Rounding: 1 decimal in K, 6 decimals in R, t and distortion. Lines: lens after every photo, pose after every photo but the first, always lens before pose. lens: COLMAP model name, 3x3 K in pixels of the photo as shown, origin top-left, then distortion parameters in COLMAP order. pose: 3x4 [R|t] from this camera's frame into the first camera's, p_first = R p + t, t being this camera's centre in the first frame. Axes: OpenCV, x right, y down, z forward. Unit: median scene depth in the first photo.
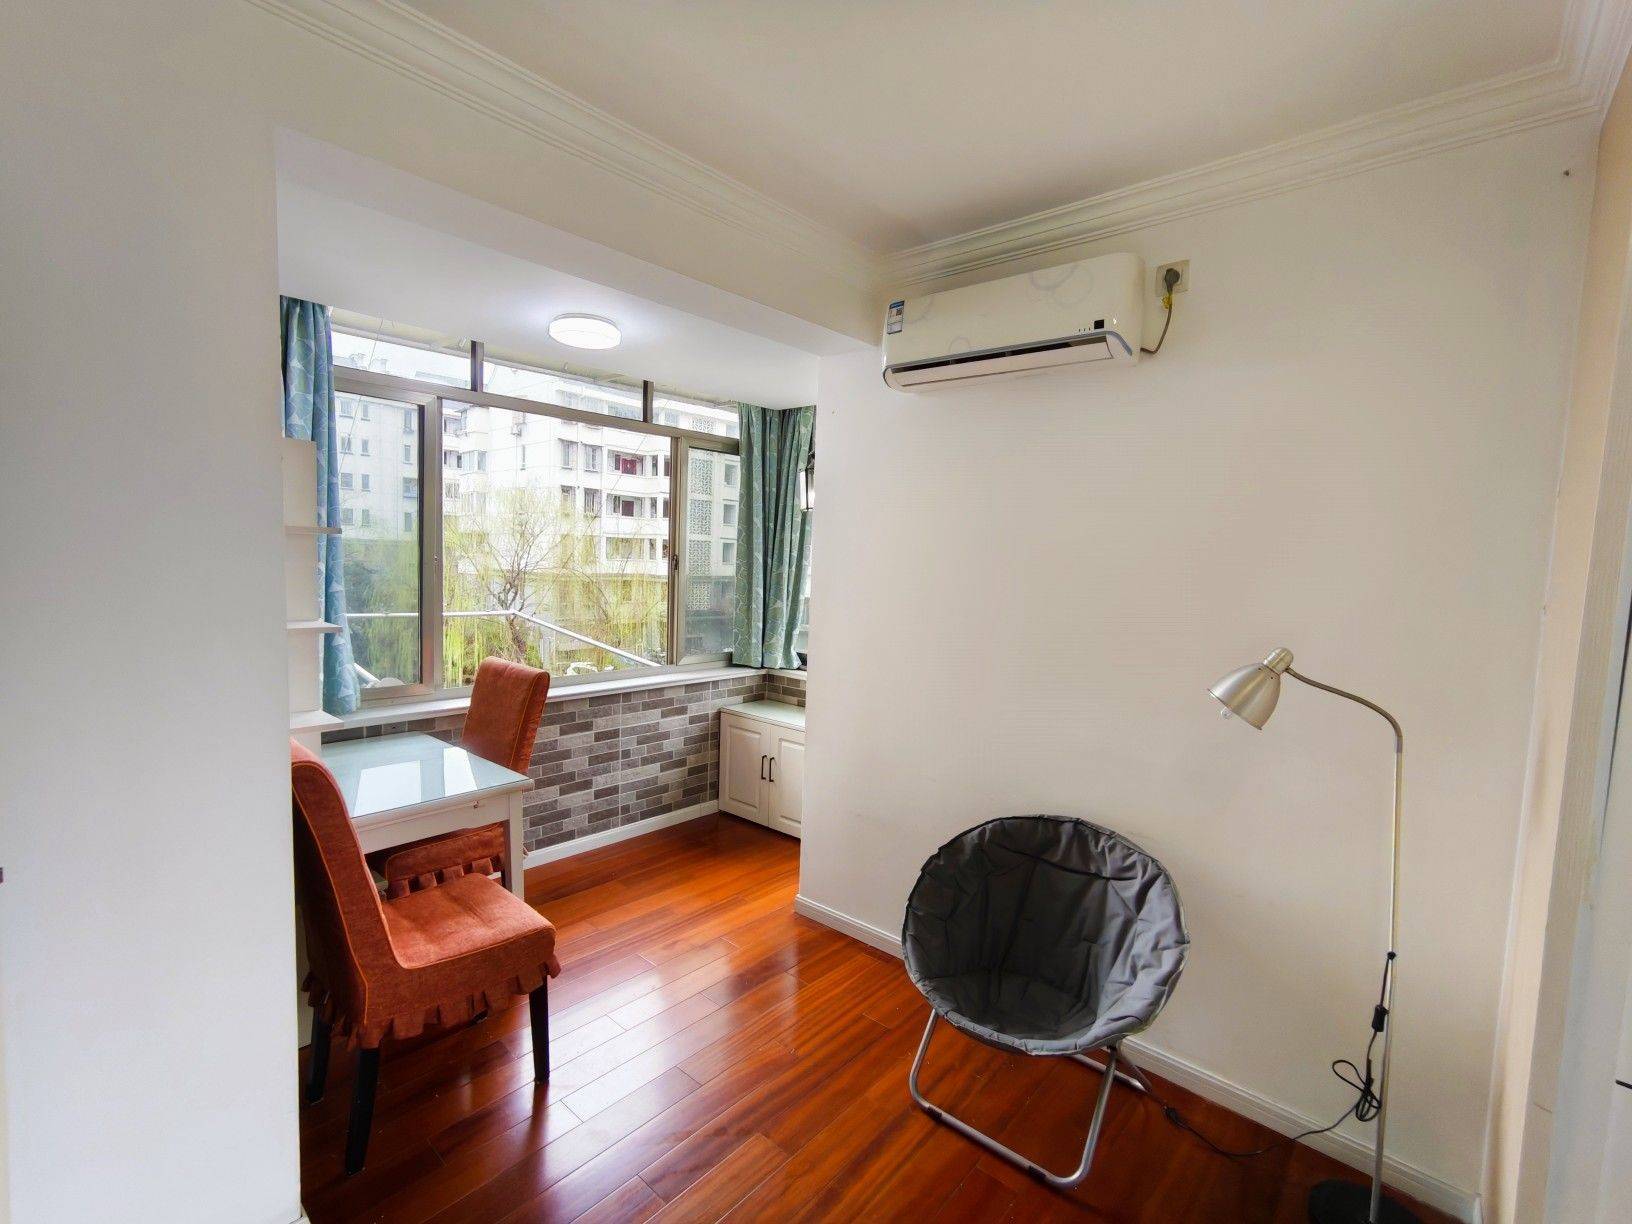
lens RADIAL K [[741.8, 0, 807.7], [0, 741.8, 609.5], [0, 0, 1]] dist [0.002227, 0.000840]
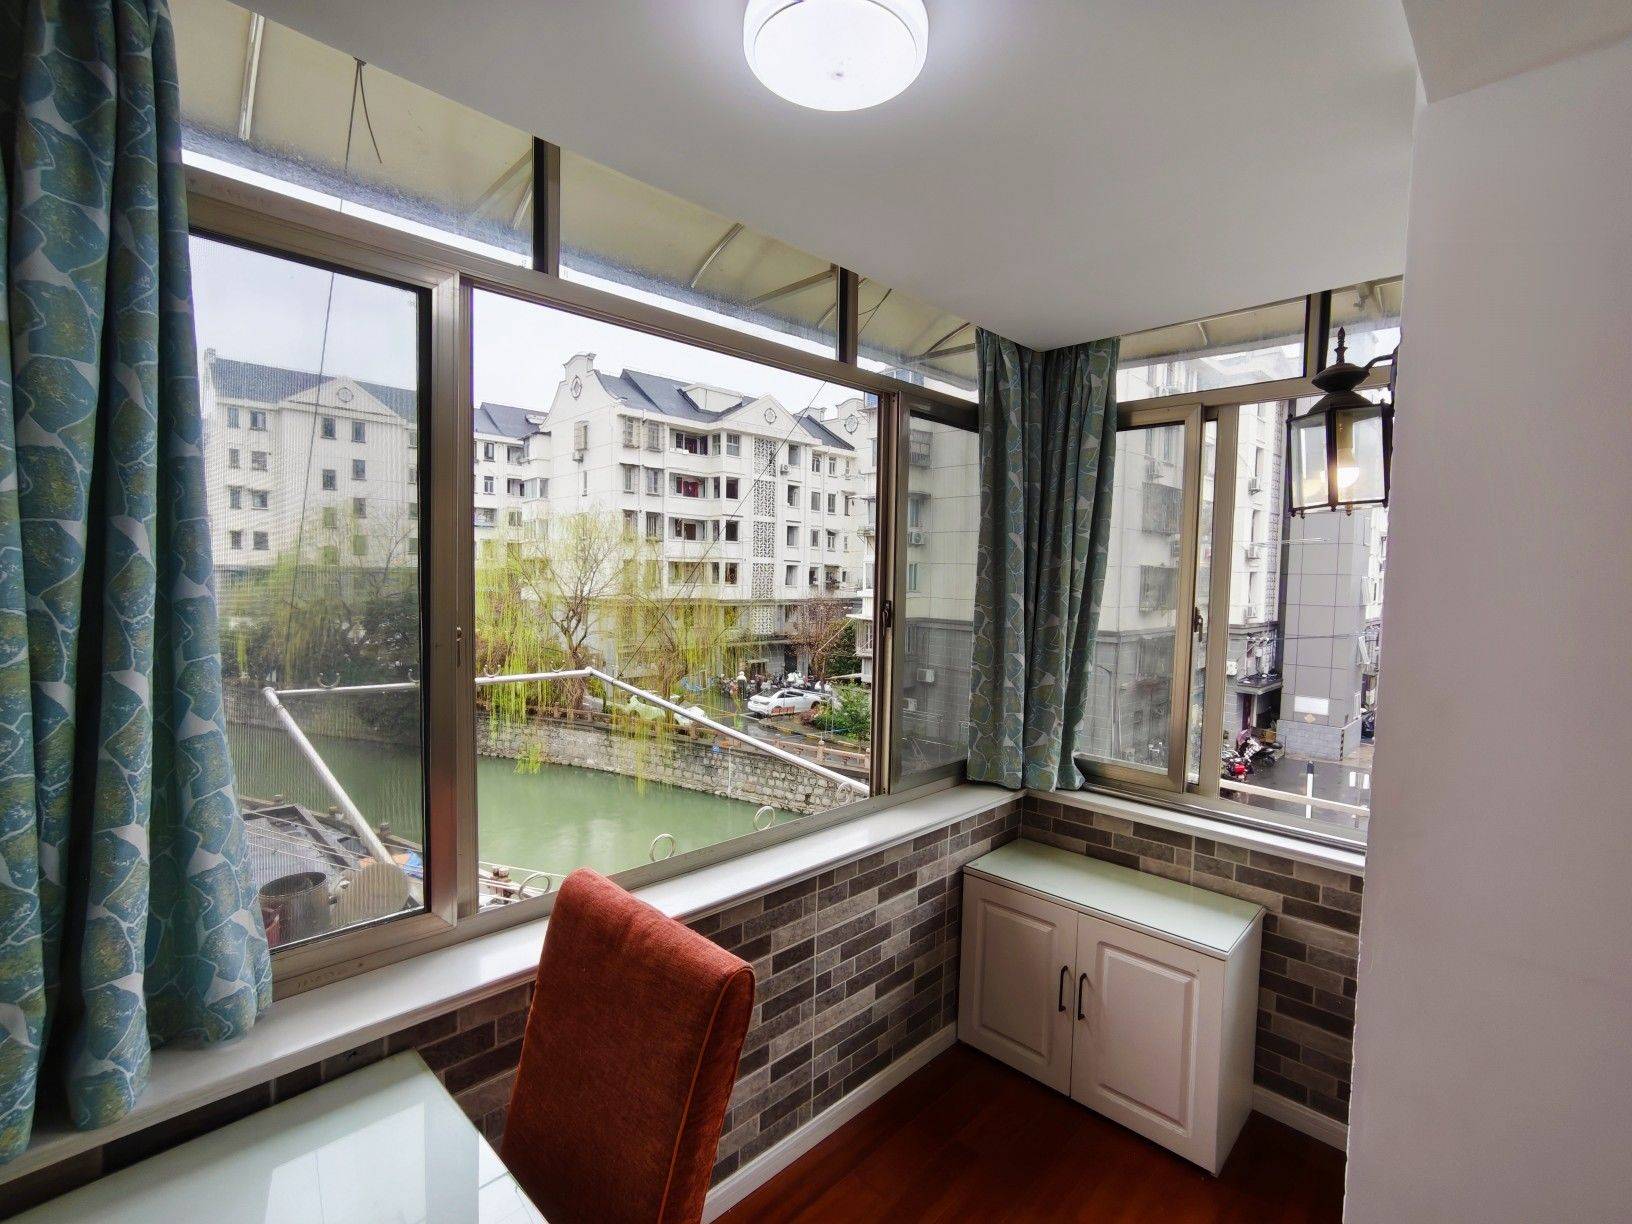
lens RADIAL K [[741.8, 0, 825.3], [0, 741.8, 612.8], [0, 0, 1]] dist [0.002227, 0.000840]
pose [[0.998541, -0.015700, -0.051672, -0.184030], [0.014513, 0.999624, -0.023281, -0.048822], [0.052018, 0.022497, 0.998393, 0.403681]]
